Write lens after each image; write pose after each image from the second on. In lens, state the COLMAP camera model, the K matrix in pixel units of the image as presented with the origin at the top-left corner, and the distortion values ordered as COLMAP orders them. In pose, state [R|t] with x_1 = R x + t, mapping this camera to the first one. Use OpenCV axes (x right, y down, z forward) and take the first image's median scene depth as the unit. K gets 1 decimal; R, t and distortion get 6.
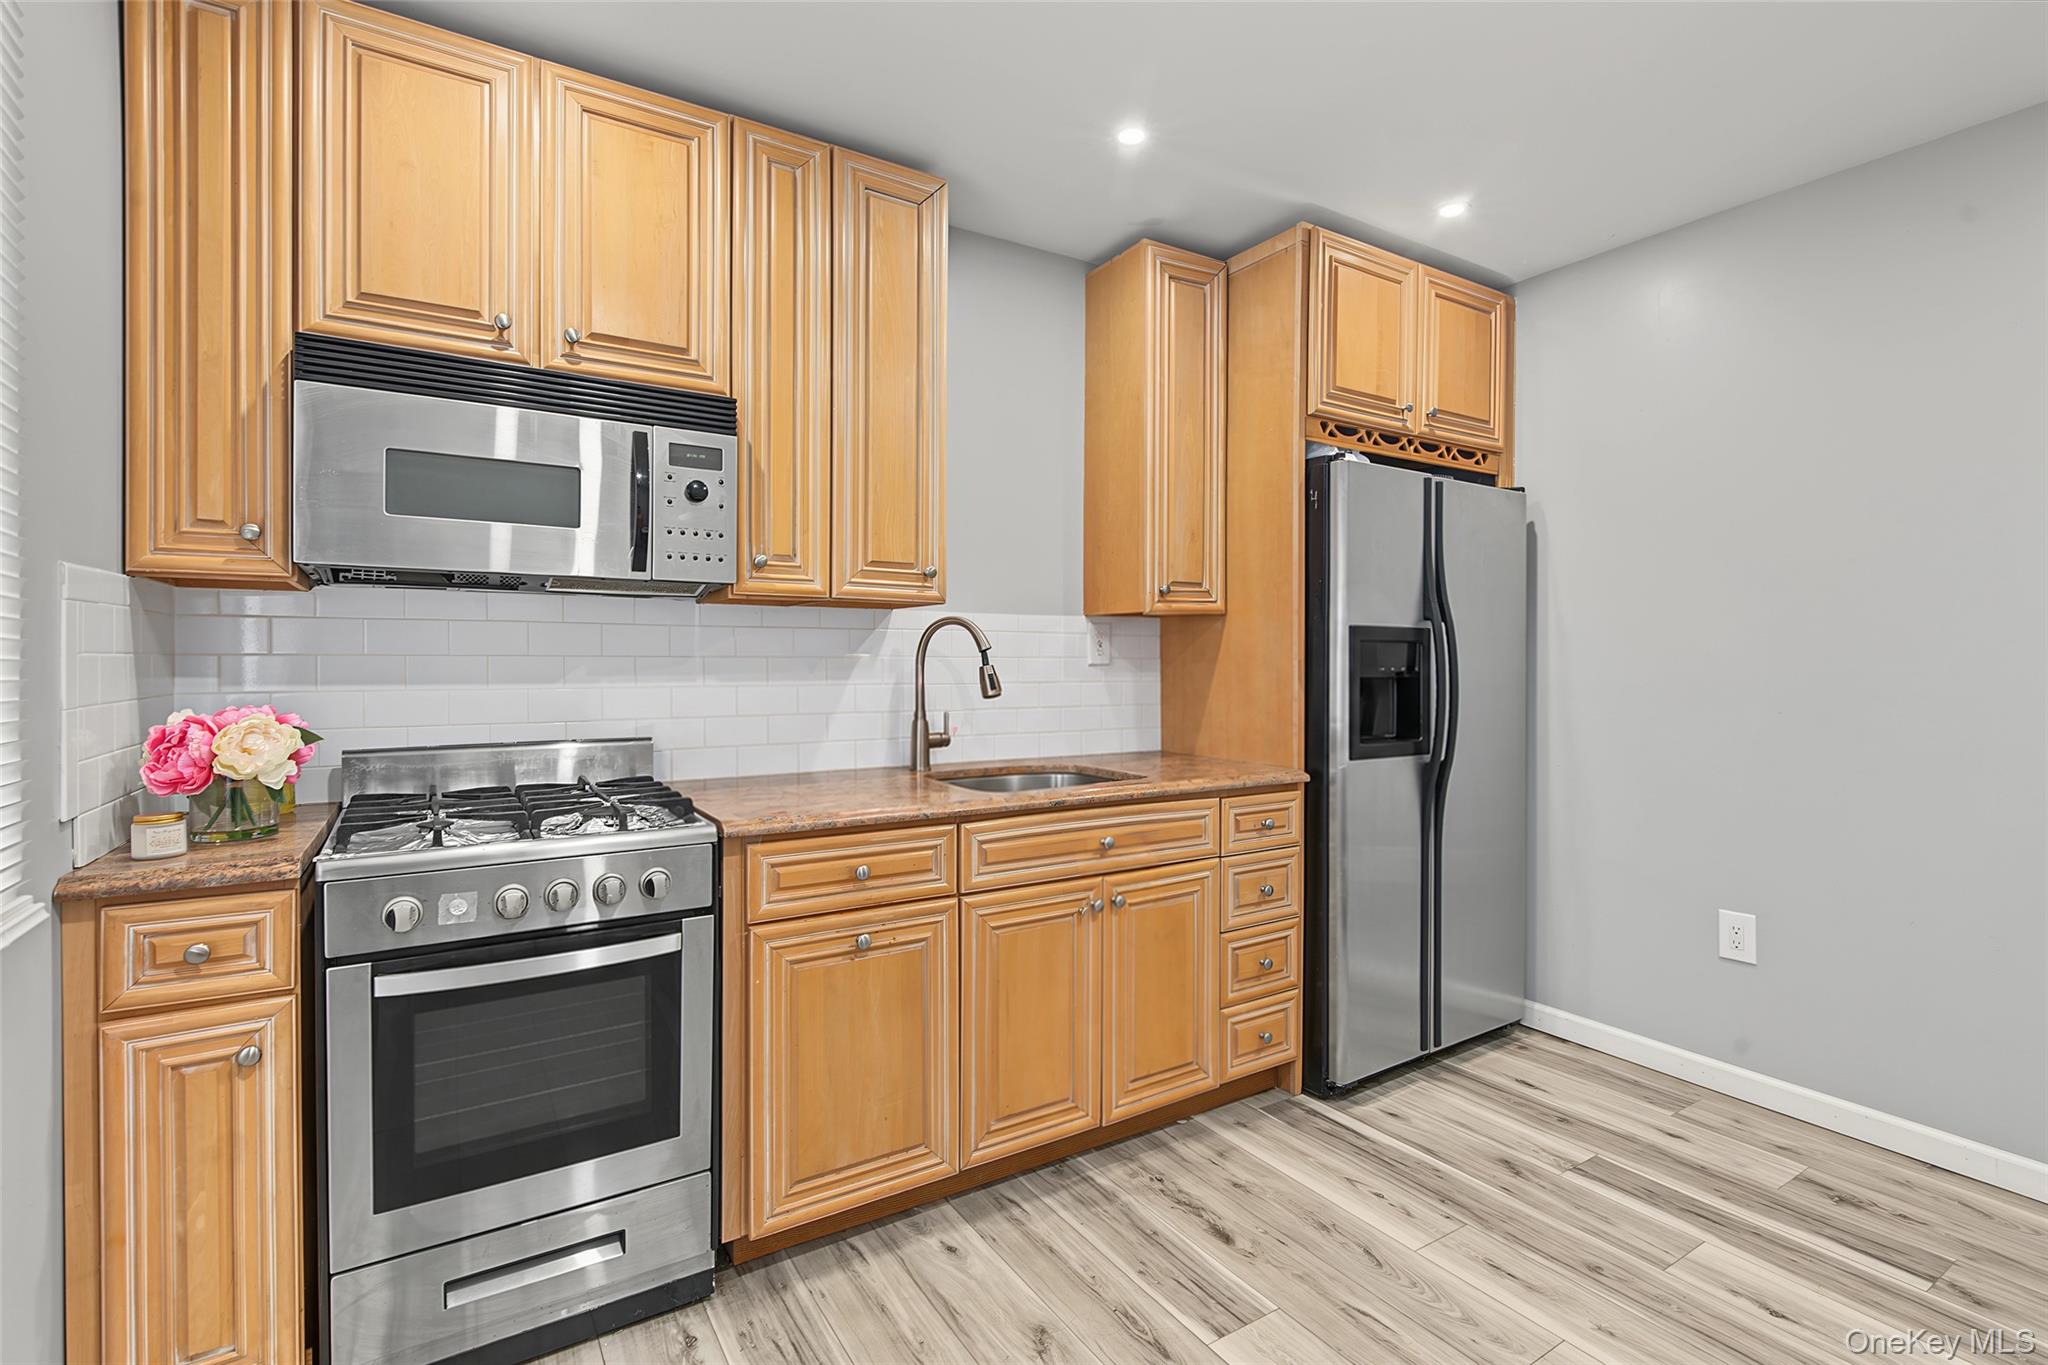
lens RADIAL K [[954.9, 0, 1025.2], [0, 954.9, 659.0], [0, 0, 1]] dist [-0.000022, -0.000011]
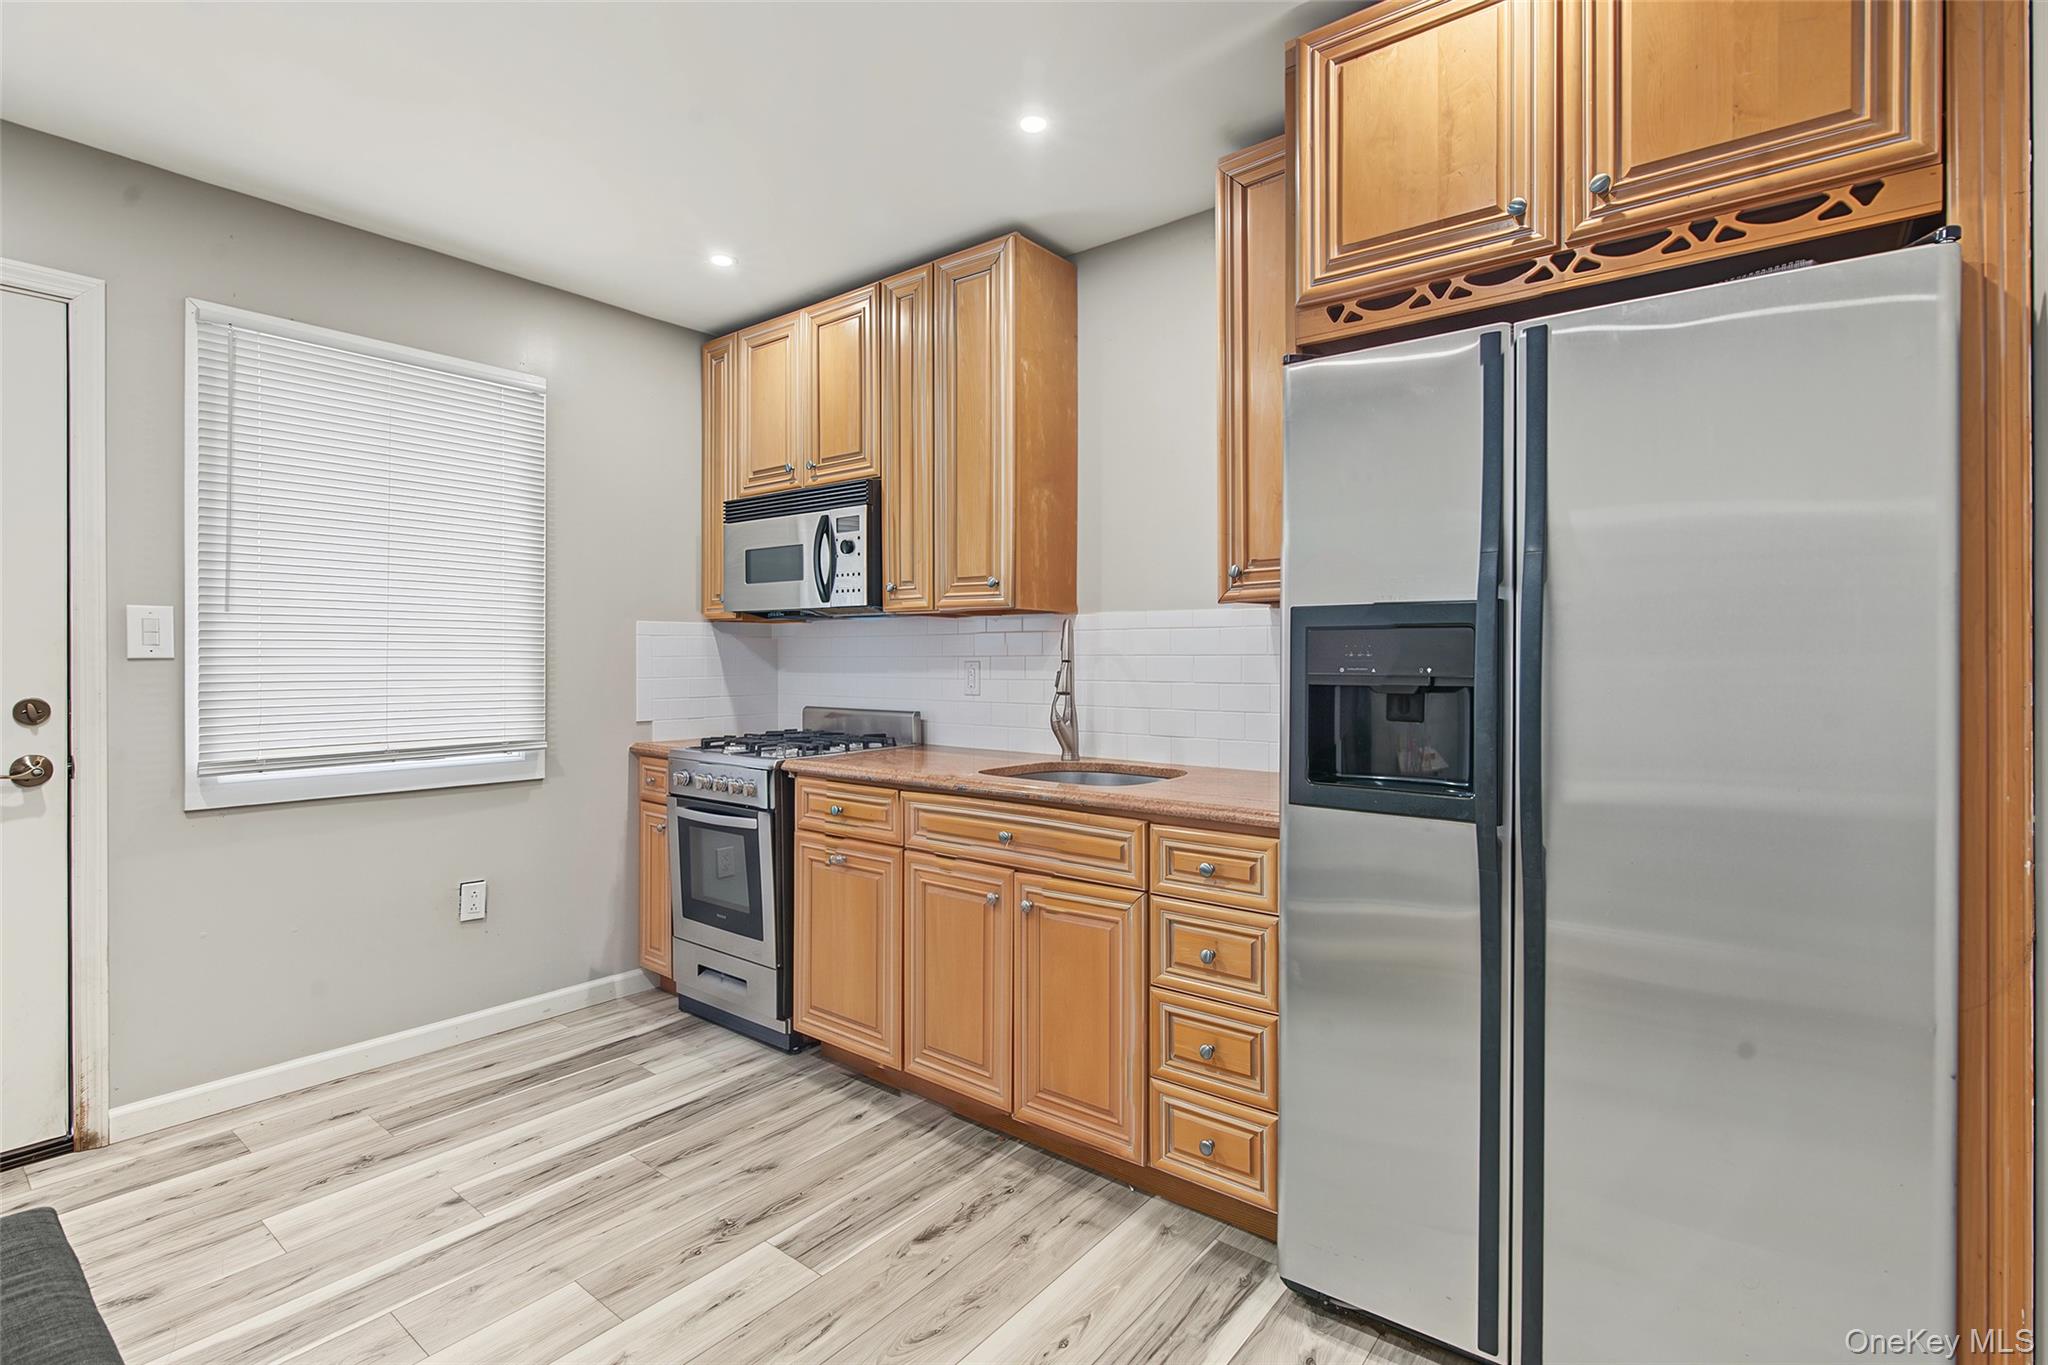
lens RADIAL K [[954.9, 0, 1025.2], [0, 954.9, 659.0], [0, 0, 1]] dist [-0.000022, -0.000011]
pose [[0.332264, -0.003158, -0.943181, 1.101184], [-0.004108, 0.999980, -0.004796, 0.008341], [0.943177, 0.005468, 0.332245, 0.713222]]
